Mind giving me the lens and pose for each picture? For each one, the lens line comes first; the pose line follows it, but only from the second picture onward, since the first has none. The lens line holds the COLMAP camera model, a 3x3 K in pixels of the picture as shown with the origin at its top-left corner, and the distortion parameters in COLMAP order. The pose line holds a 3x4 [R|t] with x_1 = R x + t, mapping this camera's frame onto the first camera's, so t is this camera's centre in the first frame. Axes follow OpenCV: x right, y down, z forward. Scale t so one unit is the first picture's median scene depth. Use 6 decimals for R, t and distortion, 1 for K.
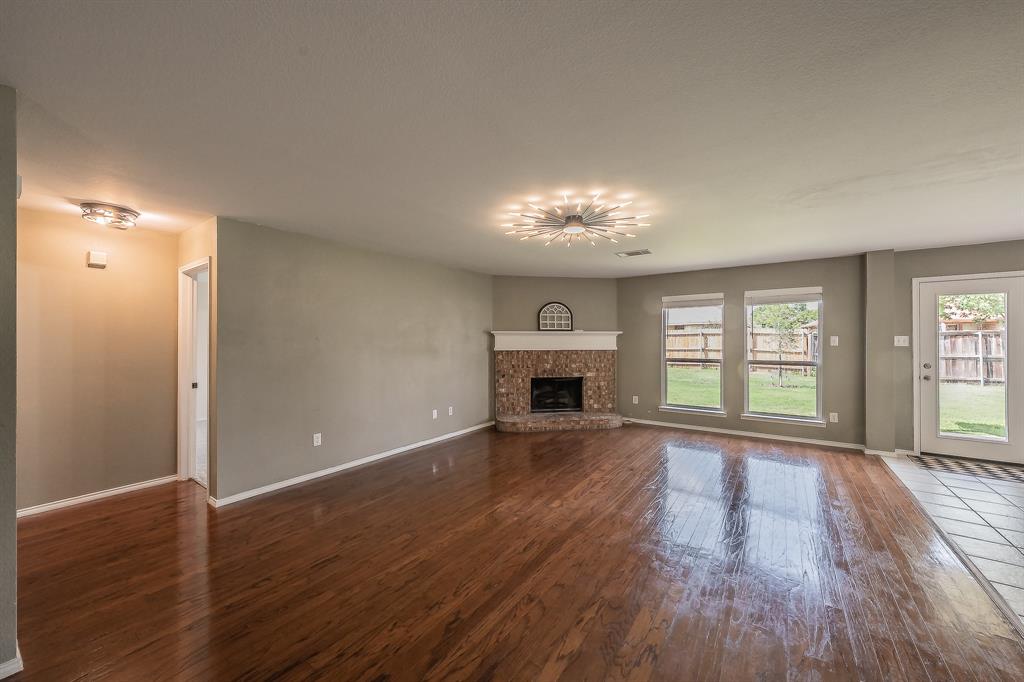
lens RADIAL K [[378.1, 0, 503.6], [0, 378.1, 340.9], [0, 0, 1]] dist [-0.002827, -0.000240]
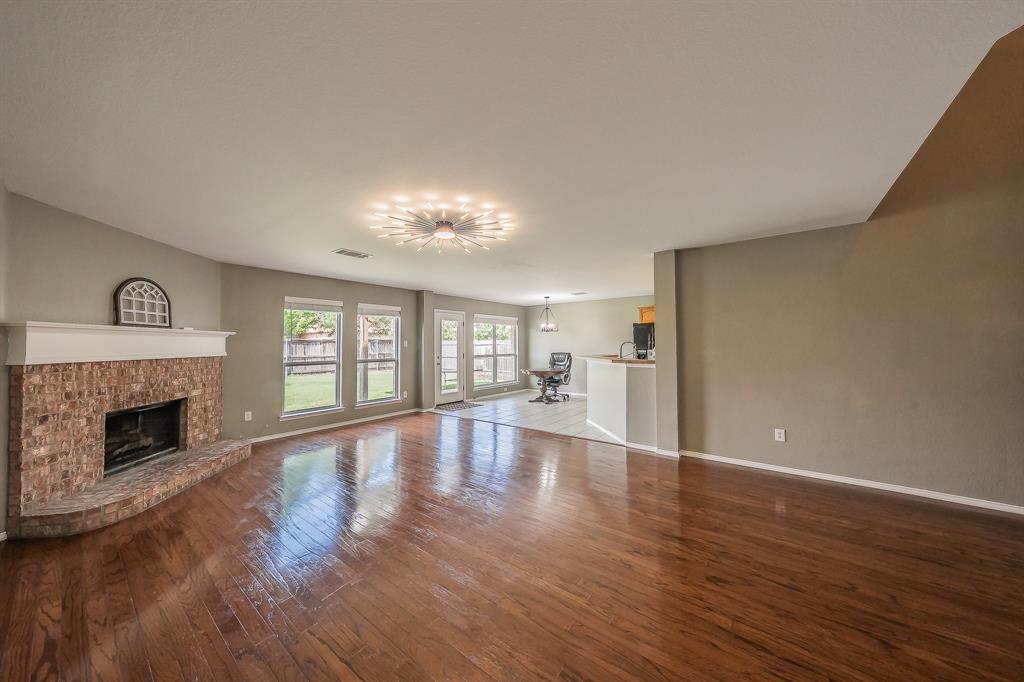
lens RADIAL K [[340.3, 0, 522.9], [0, 340.3, 338.2], [0, 0, 1]] dist [0.002382, 0.000006]
pose [[0.032127, 0.018527, 0.999312, -0.386553], [0.007227, 0.999798, -0.018768, 0.005674], [-0.999458, 0.007825, 0.031986, 0.392276]]
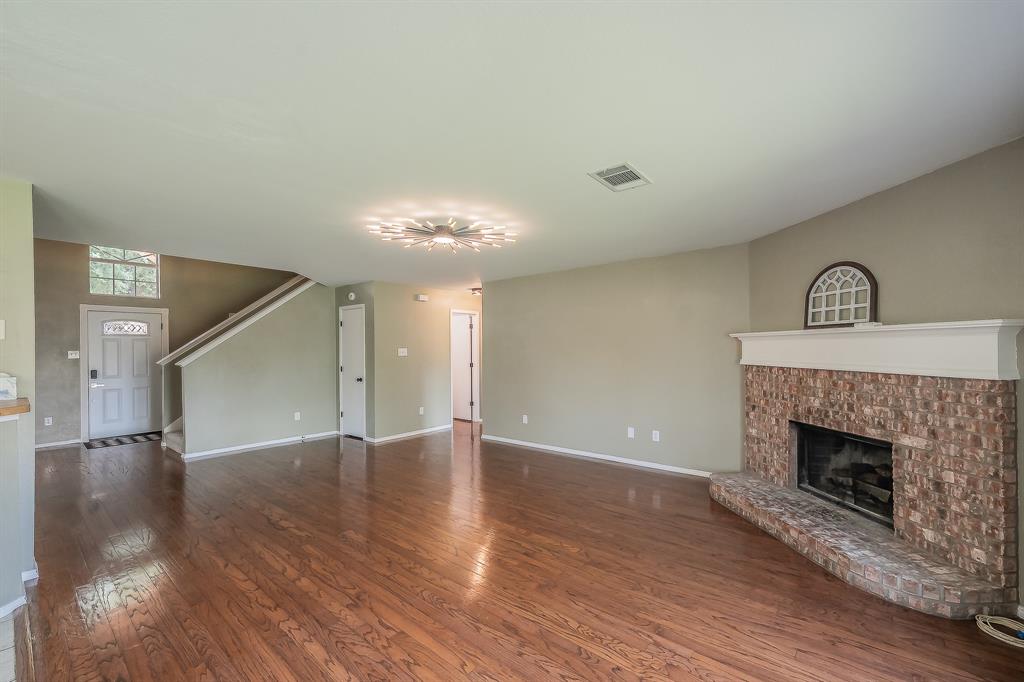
lens RADIAL K [[449.9, 0, 541.1], [0, 449.9, 349.4], [0, 0, 1]] dist [-0.001997, 0.000402]
pose [[-0.051786, 0.007071, -0.998633, 0.702350], [0.007213, 0.999952, 0.006706, -0.006277], [0.998632, -0.006855, -0.051834, 0.682147]]
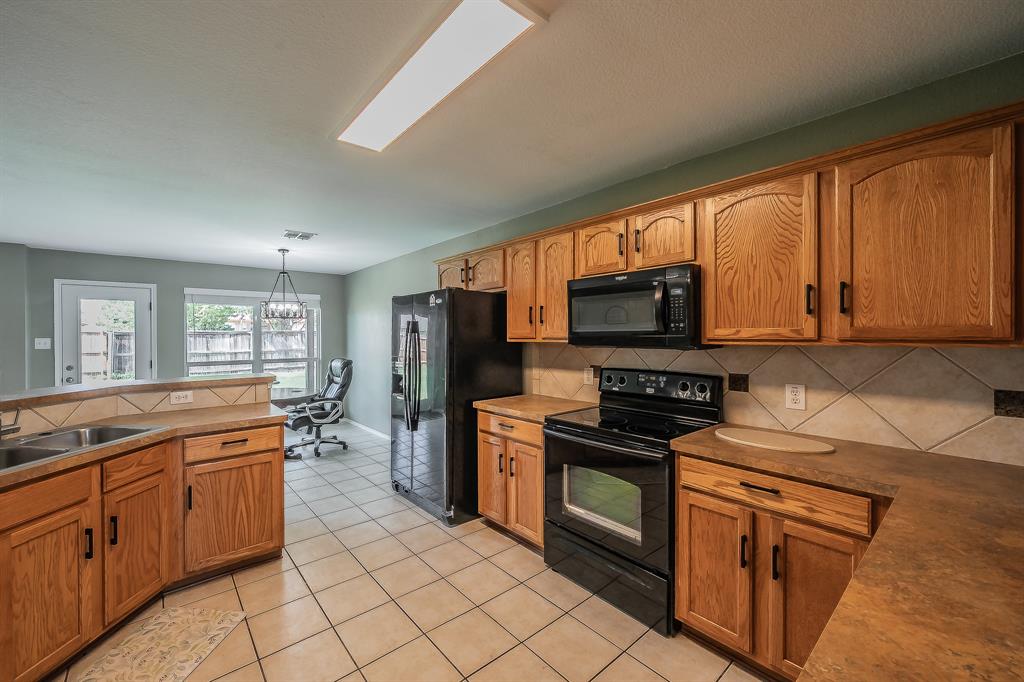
lens RADIAL K [[416.0, 0, 514.1], [0, 416.0, 338.7], [0, 0, 1]] dist [0.011409, 0.000063]
pose [[0.220753, -0.010842, 0.975269, 0.223298], [0.008498, 0.999922, 0.009193, -0.009519], [-0.975293, 0.006258, 0.220828, -0.298259]]
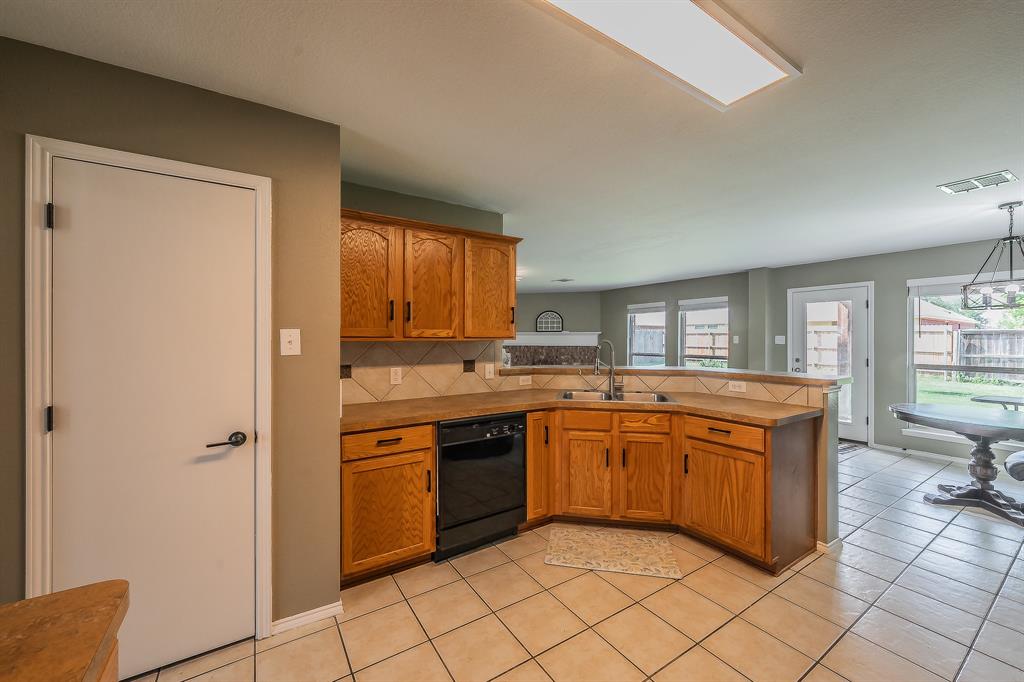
lens RADIAL K [[416.0, 0, 514.3], [0, 416.0, 340.8], [0, 0, 1]] dist [0.011409, 0.000063]
pose [[0.928030, 0.004482, -0.372478, 0.590449], [-0.002360, 0.999978, 0.006152, -0.002770], [0.372498, -0.004830, 0.928021, -0.457841]]
